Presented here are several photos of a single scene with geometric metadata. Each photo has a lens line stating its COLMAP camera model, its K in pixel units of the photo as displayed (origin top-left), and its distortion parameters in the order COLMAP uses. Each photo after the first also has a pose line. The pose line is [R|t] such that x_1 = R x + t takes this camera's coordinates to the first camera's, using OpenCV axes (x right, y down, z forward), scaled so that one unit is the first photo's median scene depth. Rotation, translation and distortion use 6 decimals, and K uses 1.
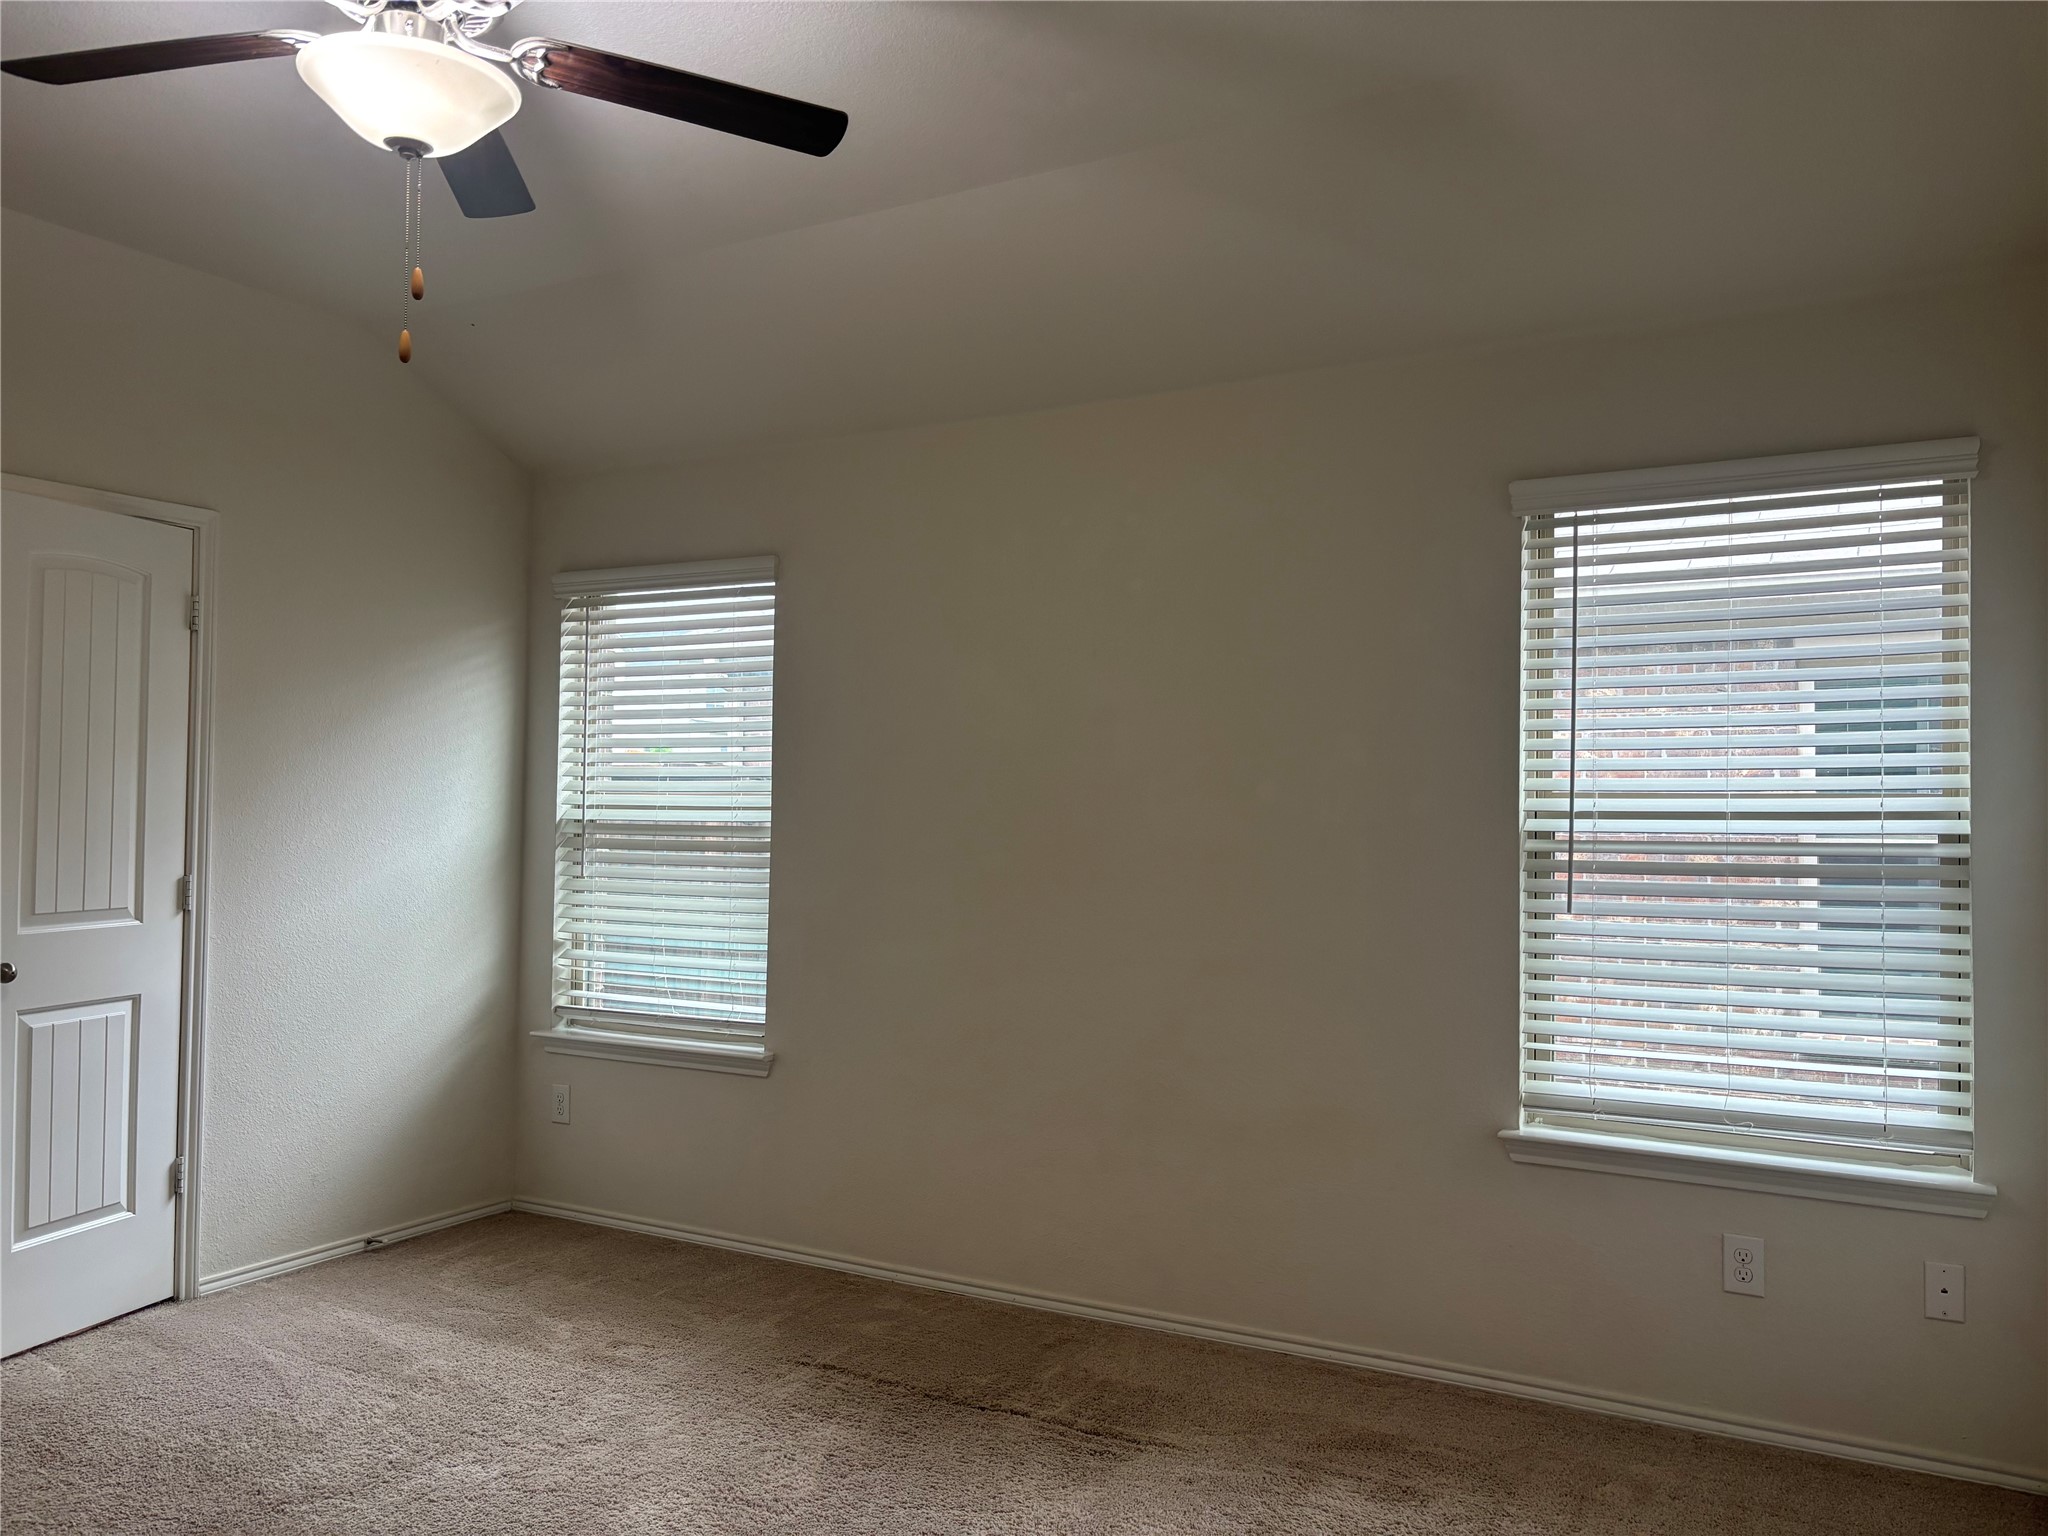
lens RADIAL K [[1560.9, 0, 1032.4], [0, 1560.9, 776.3], [0, 0, 1]] dist [0.054377, -0.060917]
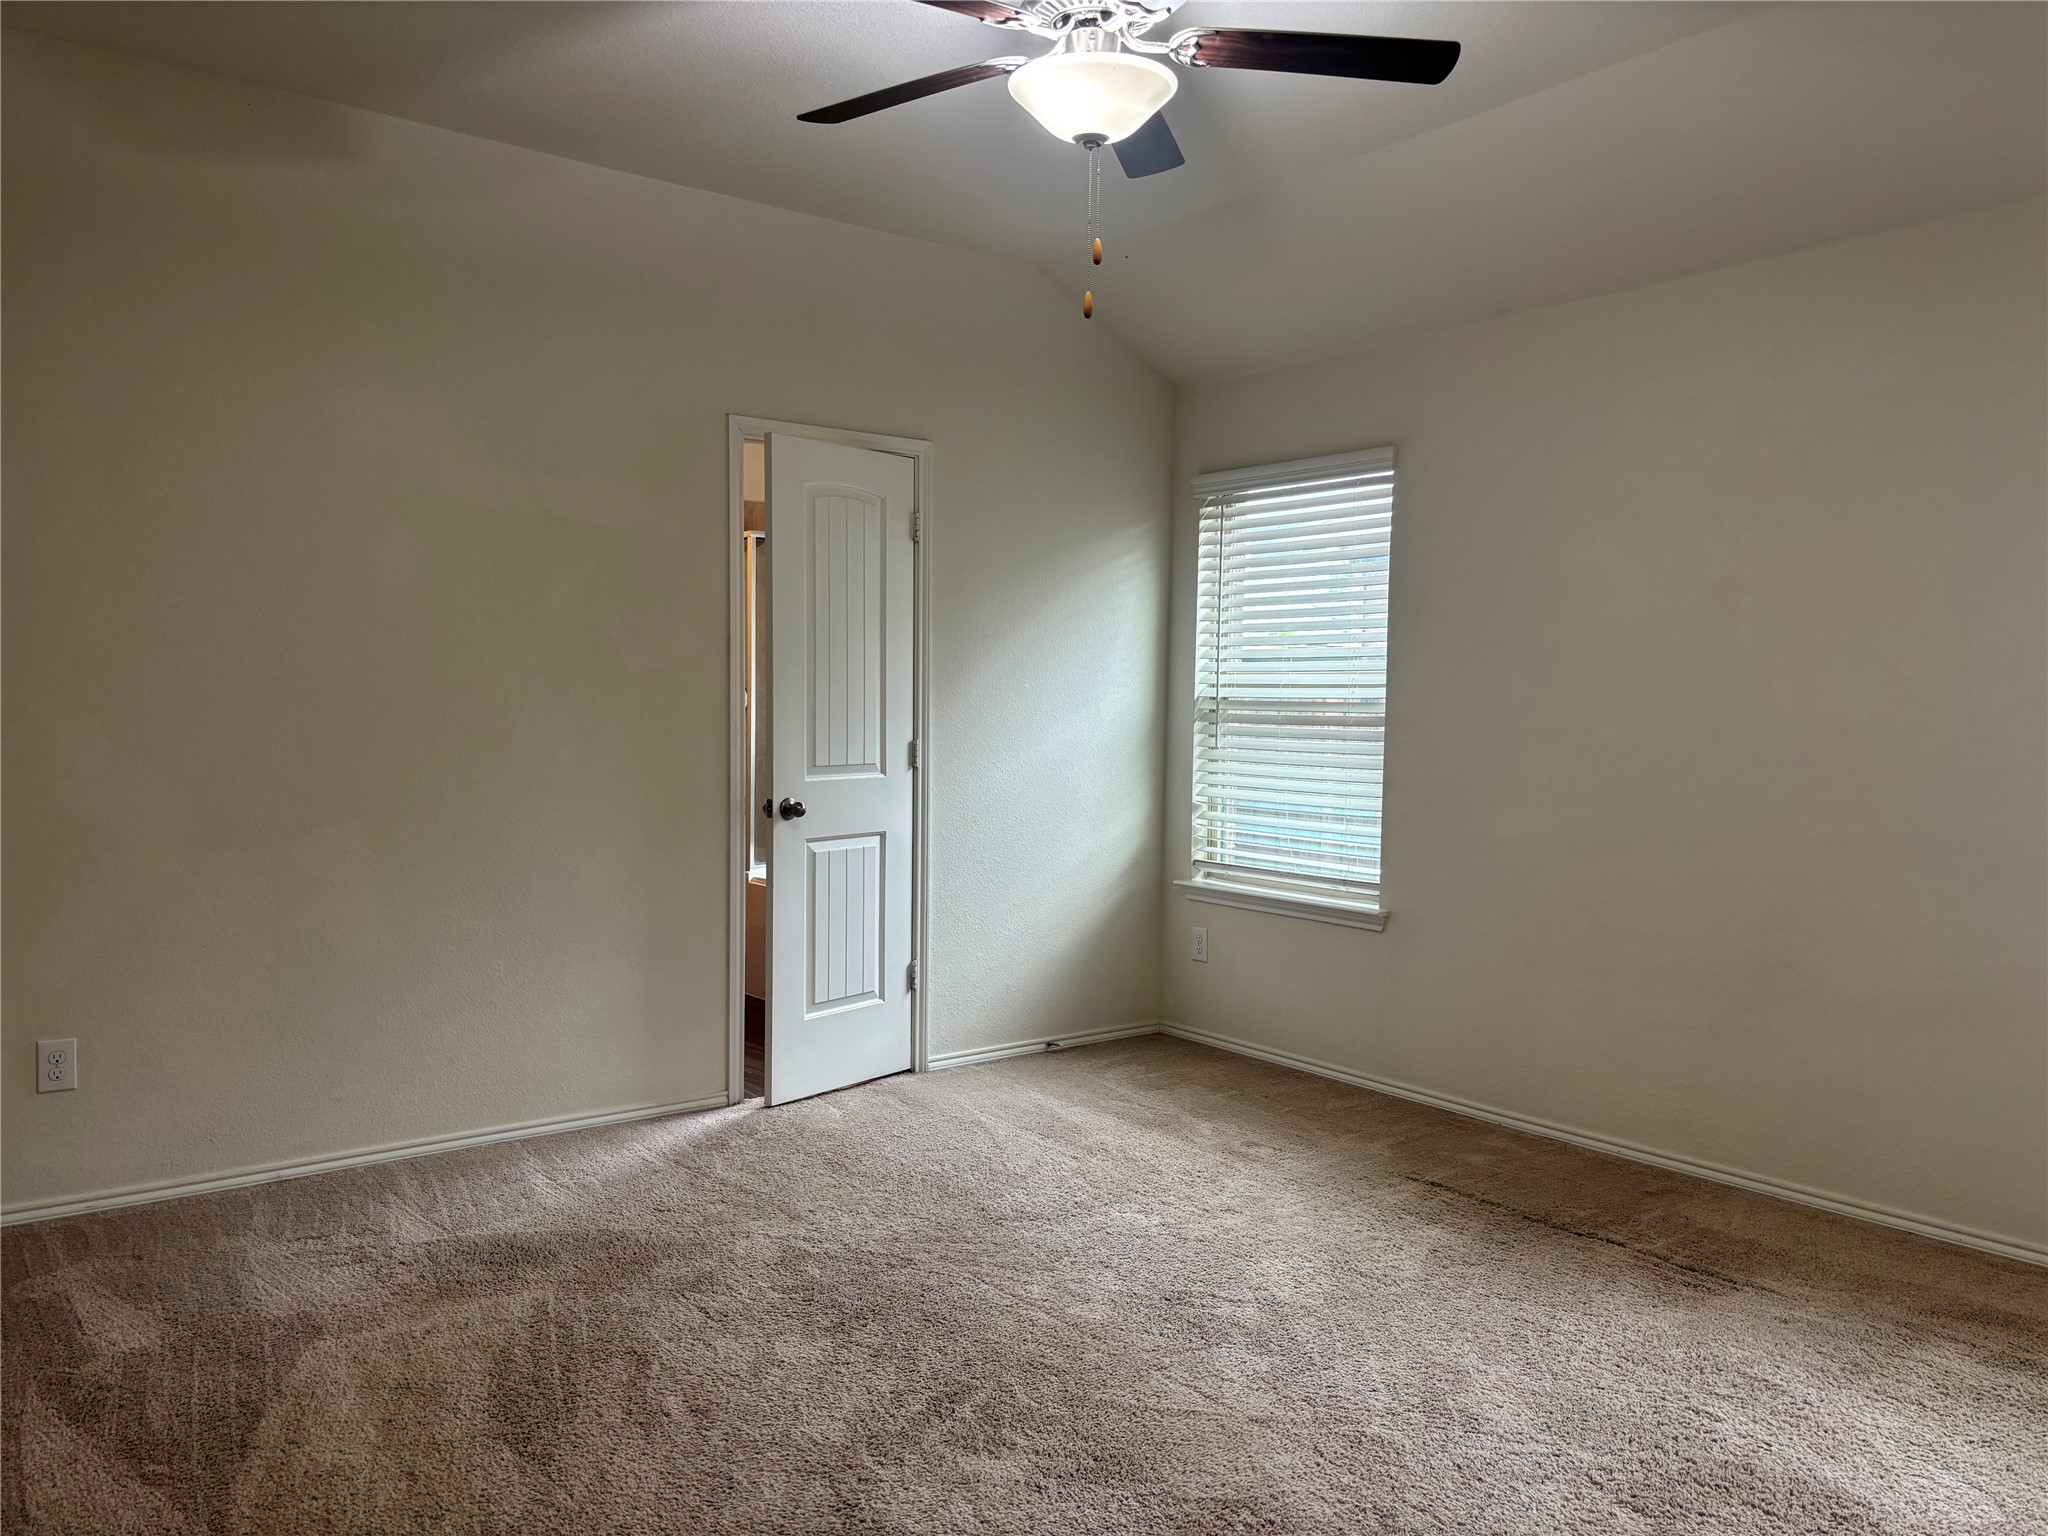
lens RADIAL K [[1560.9, 0, 1032.4], [0, 1560.9, 776.3], [0, 0, 1]] dist [0.054377, -0.060917]
pose [[0.924077, 0.019417, -0.381713, 0.024788], [0.008425, 0.997431, 0.071132, 0.004902], [0.382114, -0.068947, 0.921539, -0.111081]]
